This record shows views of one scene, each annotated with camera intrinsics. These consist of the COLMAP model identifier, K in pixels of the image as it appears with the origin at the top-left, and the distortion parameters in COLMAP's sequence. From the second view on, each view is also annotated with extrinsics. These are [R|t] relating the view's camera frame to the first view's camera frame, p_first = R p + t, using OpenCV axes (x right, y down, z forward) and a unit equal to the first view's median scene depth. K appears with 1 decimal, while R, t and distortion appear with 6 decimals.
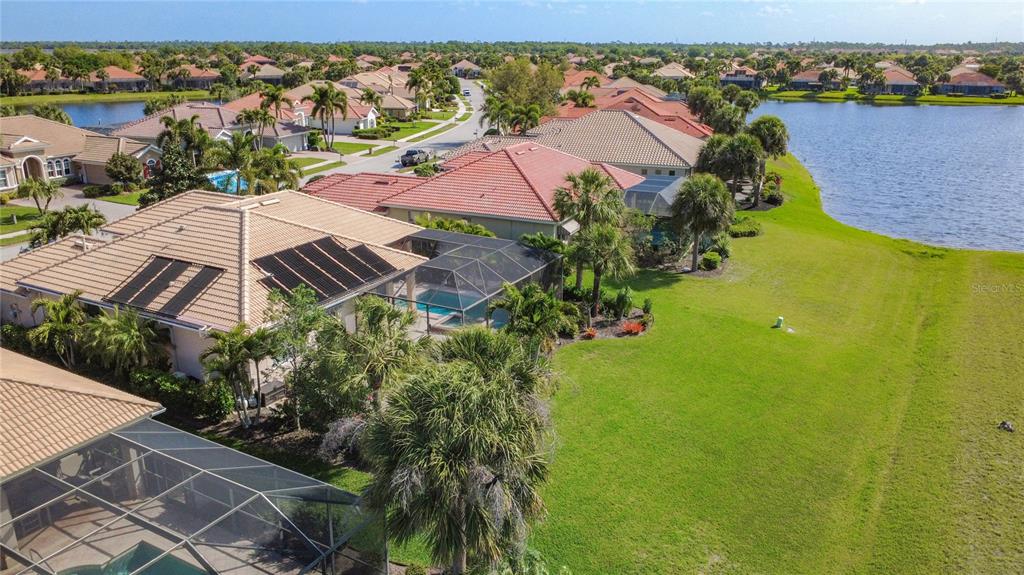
lens RADIAL K [[755.4, 0, 512.0], [0, 755.4, 287.5], [0, 0, 1]] dist [0.001667, -0.000992]
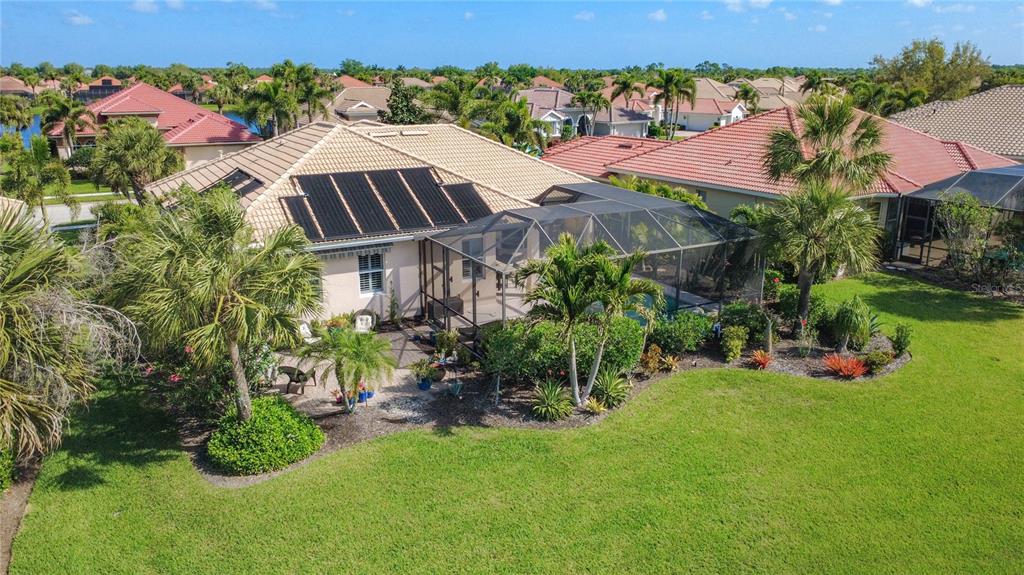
lens RADIAL K [[755.4, 0, 512.0], [0, 755.4, 287.5], [0, 0, 1]] dist [0.001667, -0.000992]
pose [[0.849070, 0.143383, -0.508451, 0.215628], [-0.160637, 0.986962, 0.010073, 0.027970], [0.503266, 0.073123, 0.861032, 0.364691]]
